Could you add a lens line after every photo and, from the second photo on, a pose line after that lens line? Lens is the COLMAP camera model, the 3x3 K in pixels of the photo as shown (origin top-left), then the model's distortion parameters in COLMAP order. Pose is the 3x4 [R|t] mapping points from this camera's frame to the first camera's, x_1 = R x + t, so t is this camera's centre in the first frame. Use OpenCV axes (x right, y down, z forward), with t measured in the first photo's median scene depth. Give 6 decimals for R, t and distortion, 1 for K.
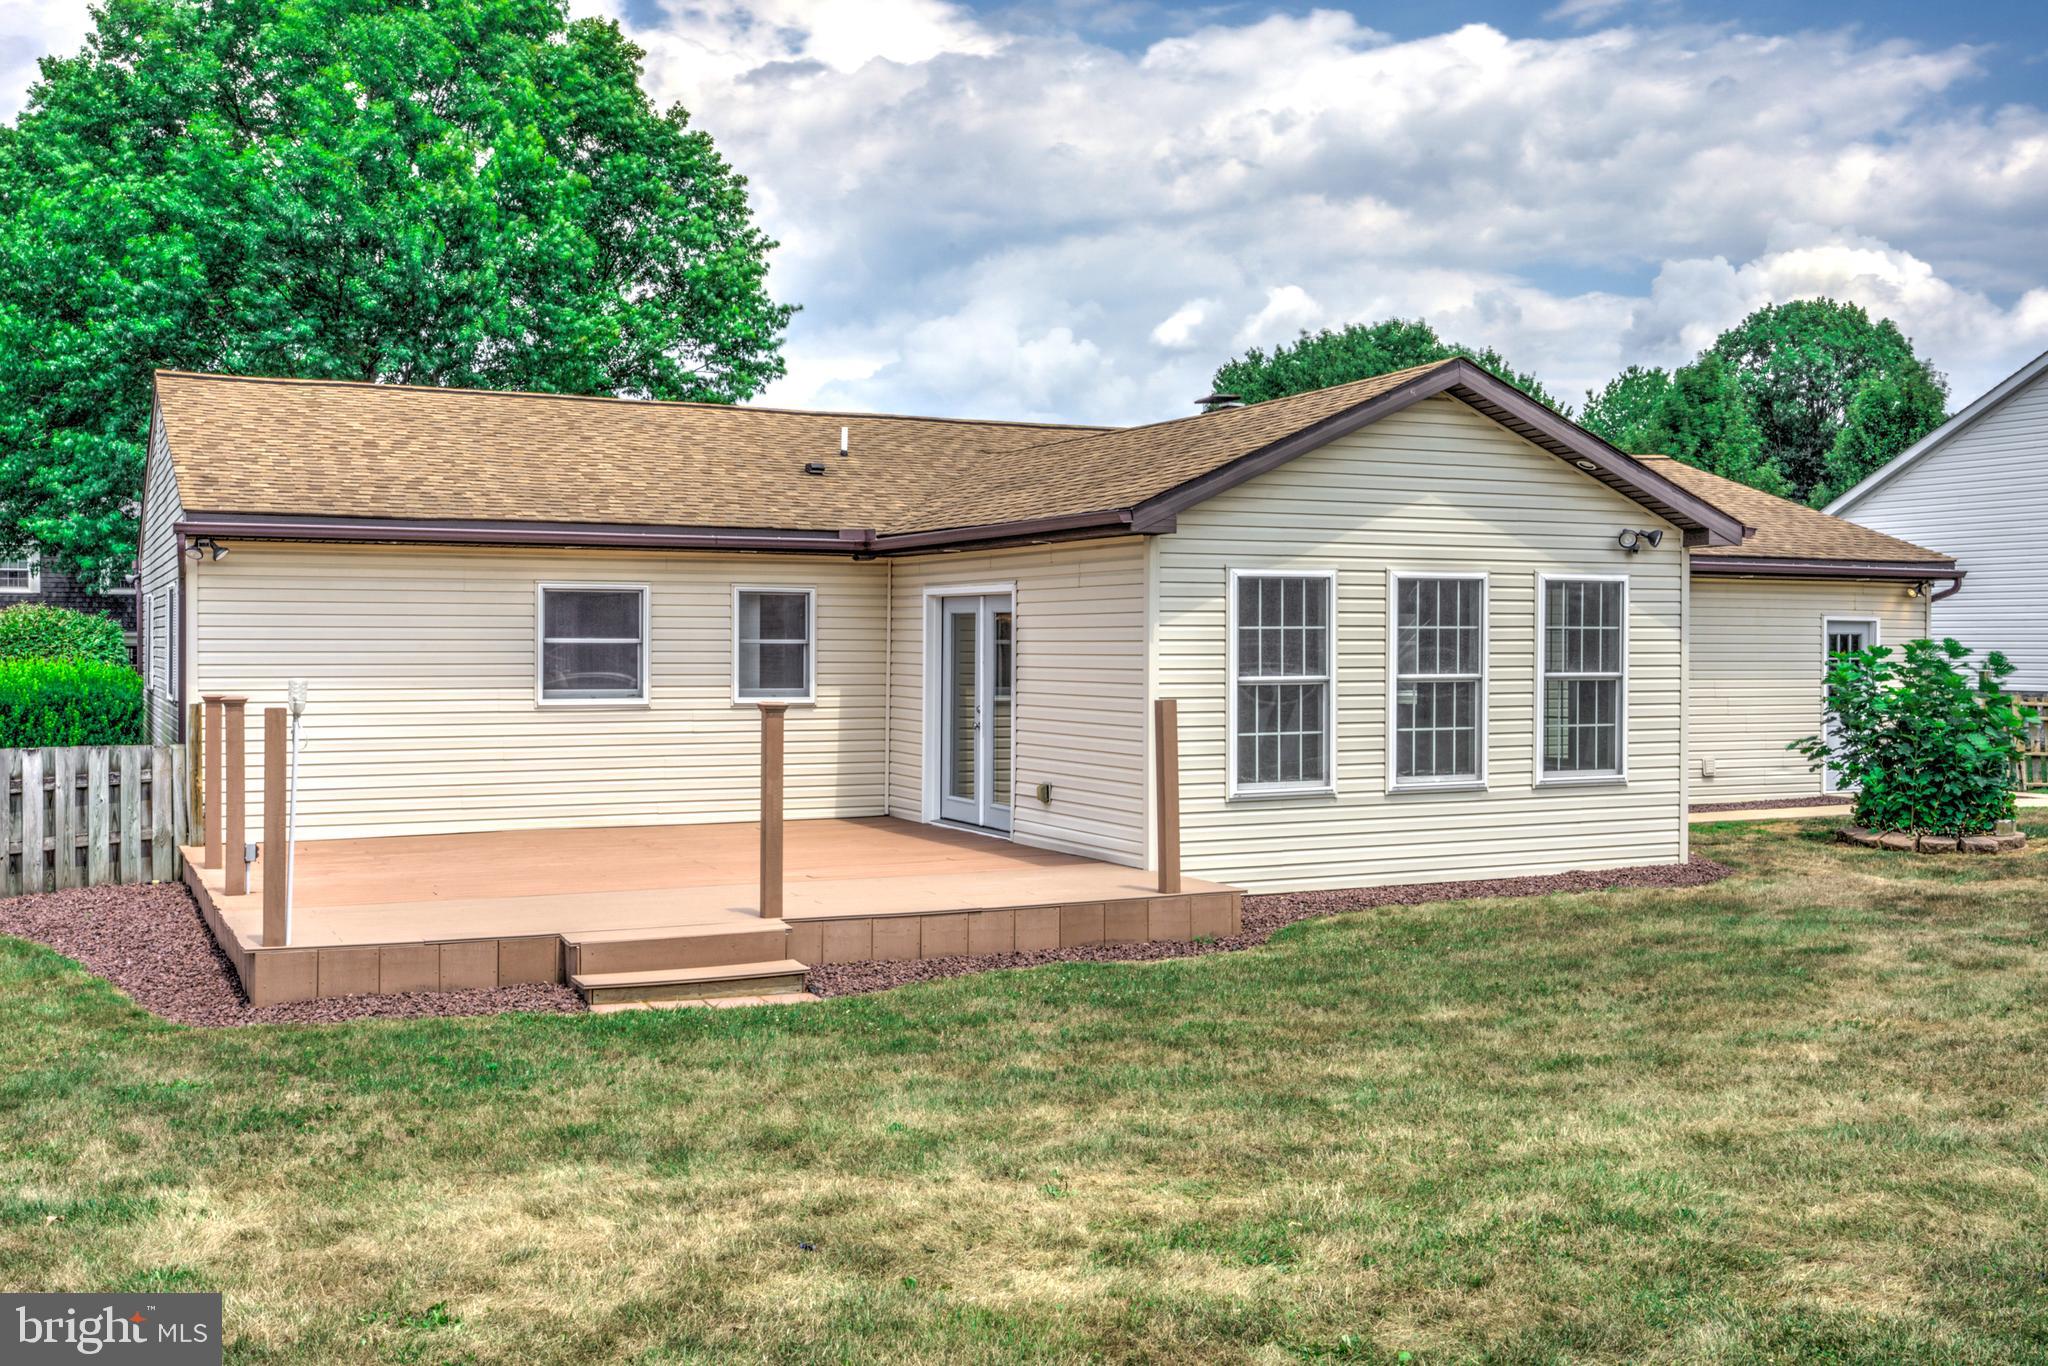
lens RADIAL K [[2042.3, 0, 1024.0], [0, 2042.3, 683.0], [0, 0, 1]] dist [0.002727, 0.004504]
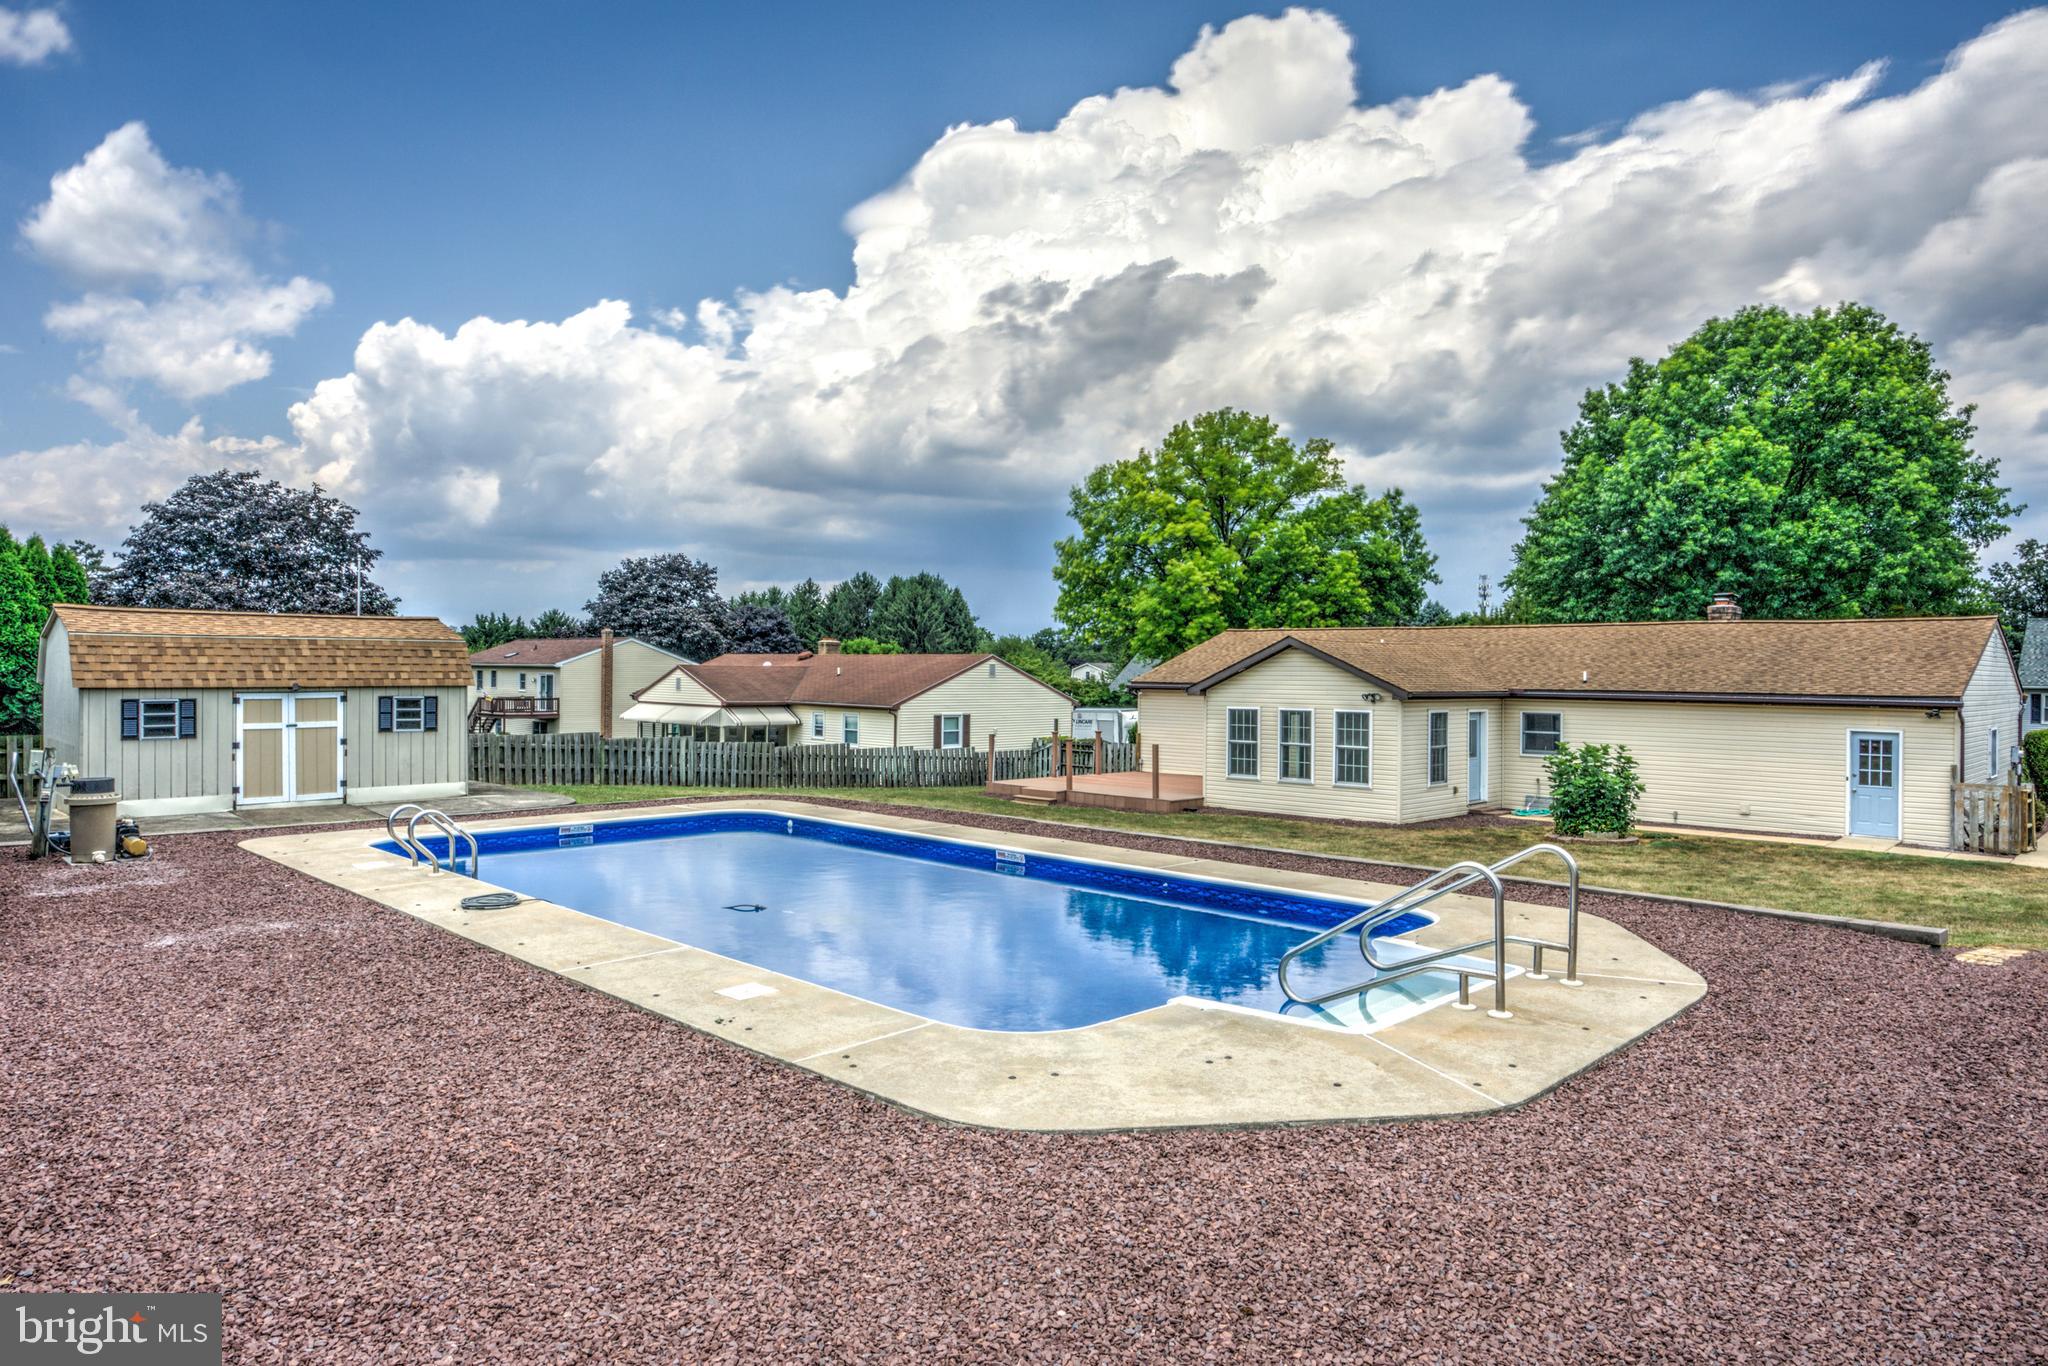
lens RADIAL K [[1275.0, 0, 1024.0], [0, 1275.0, 683.0], [0, 0, 1]] dist [-0.005566, -0.000396]
pose [[0.327083, 0.011502, -0.944925, 1.804090], [-0.026603, 0.999642, 0.002959, -0.085973], [0.944621, 0.024170, 0.327272, 0.029967]]
